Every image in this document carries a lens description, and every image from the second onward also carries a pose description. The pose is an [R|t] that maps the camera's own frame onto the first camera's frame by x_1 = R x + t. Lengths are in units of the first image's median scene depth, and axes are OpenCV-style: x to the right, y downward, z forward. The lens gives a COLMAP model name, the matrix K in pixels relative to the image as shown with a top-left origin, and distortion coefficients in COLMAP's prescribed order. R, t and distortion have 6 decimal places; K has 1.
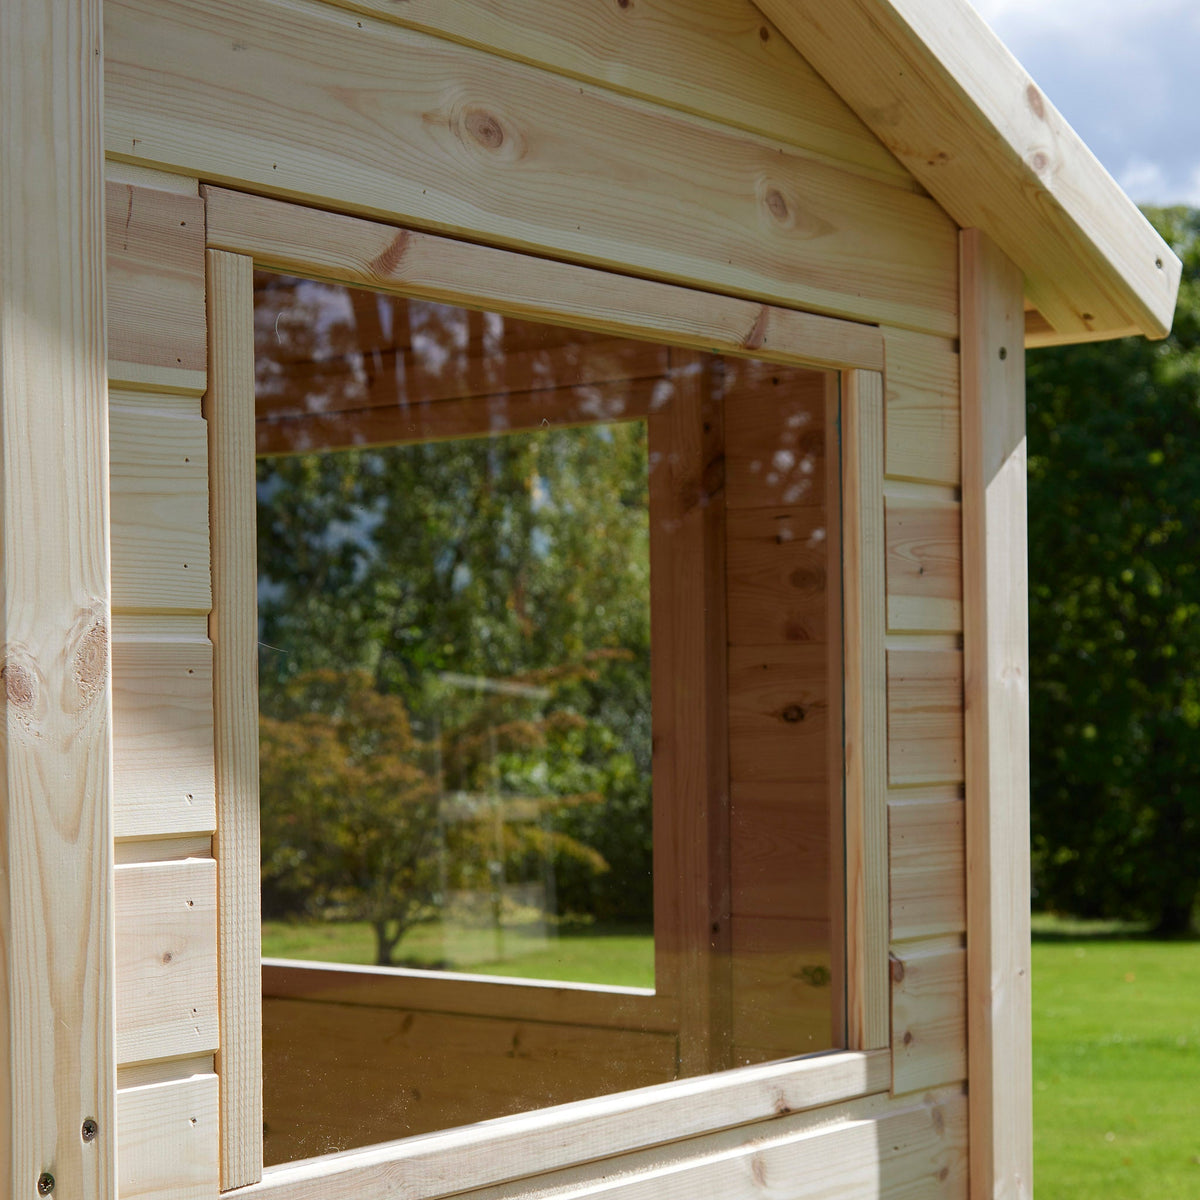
lens RADIAL K [[2239.6, 0, 600.0], [0, 2239.6, 600.0], [0, 0, 1]] dist [0.021420, 0.117260]
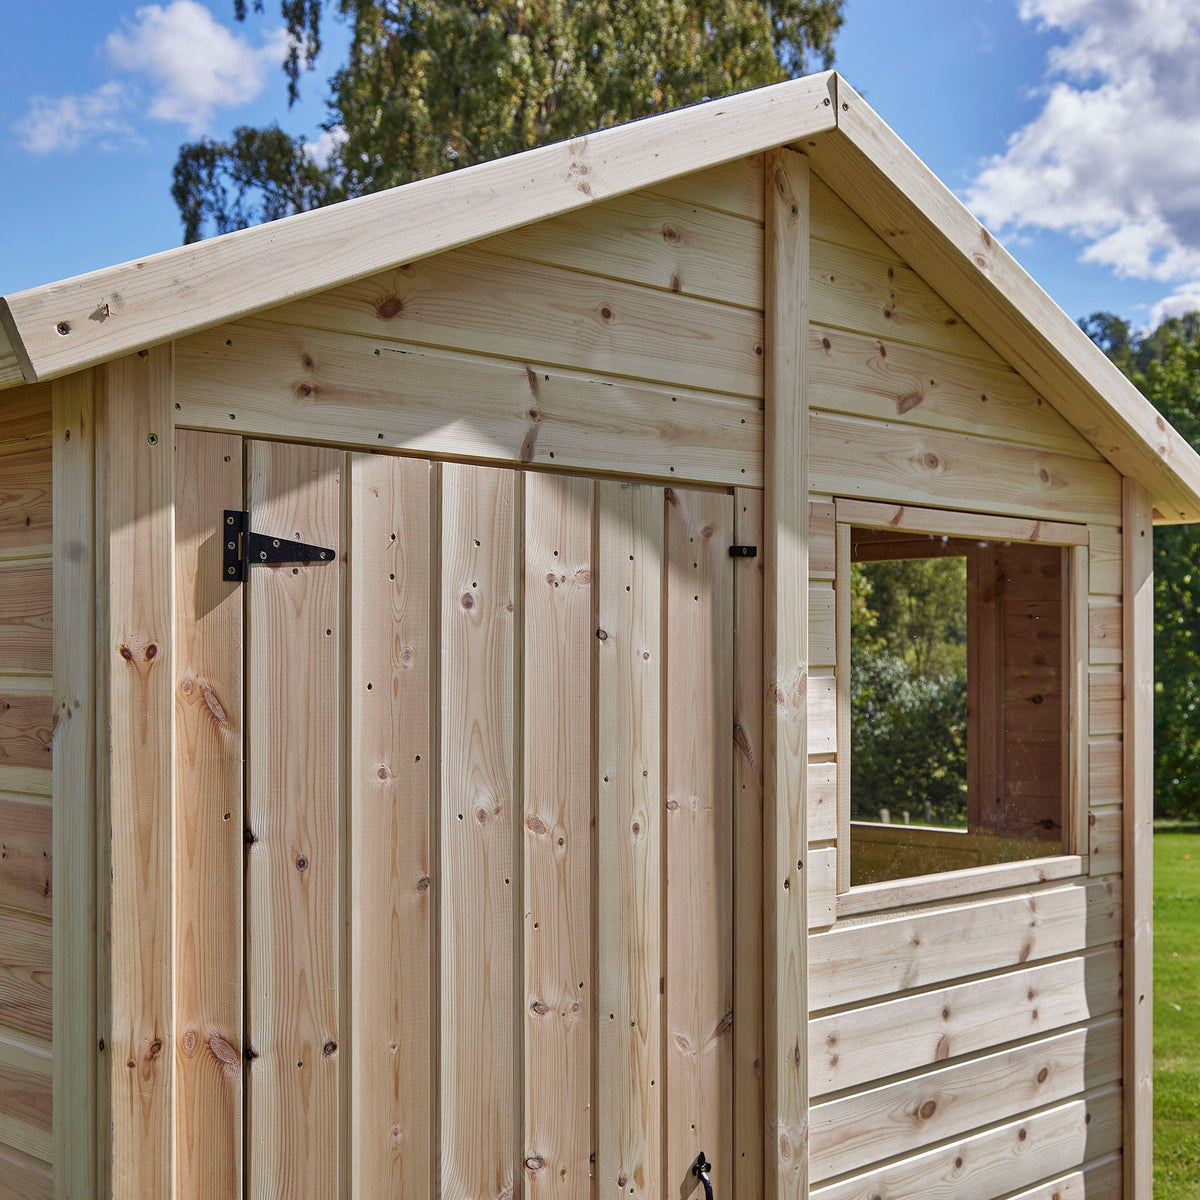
lens RADIAL K [[1595.1, 0, 670.1], [0, 1595.1, 597.7], [0, 0, 1]] dist [-0.010468, 0.077795]
pose [[0.996688, 0.006474, -0.081068, -0.152440], [-0.005896, 0.999955, 0.007368, -0.059783], [0.081112, -0.006865, 0.996681, -0.578100]]
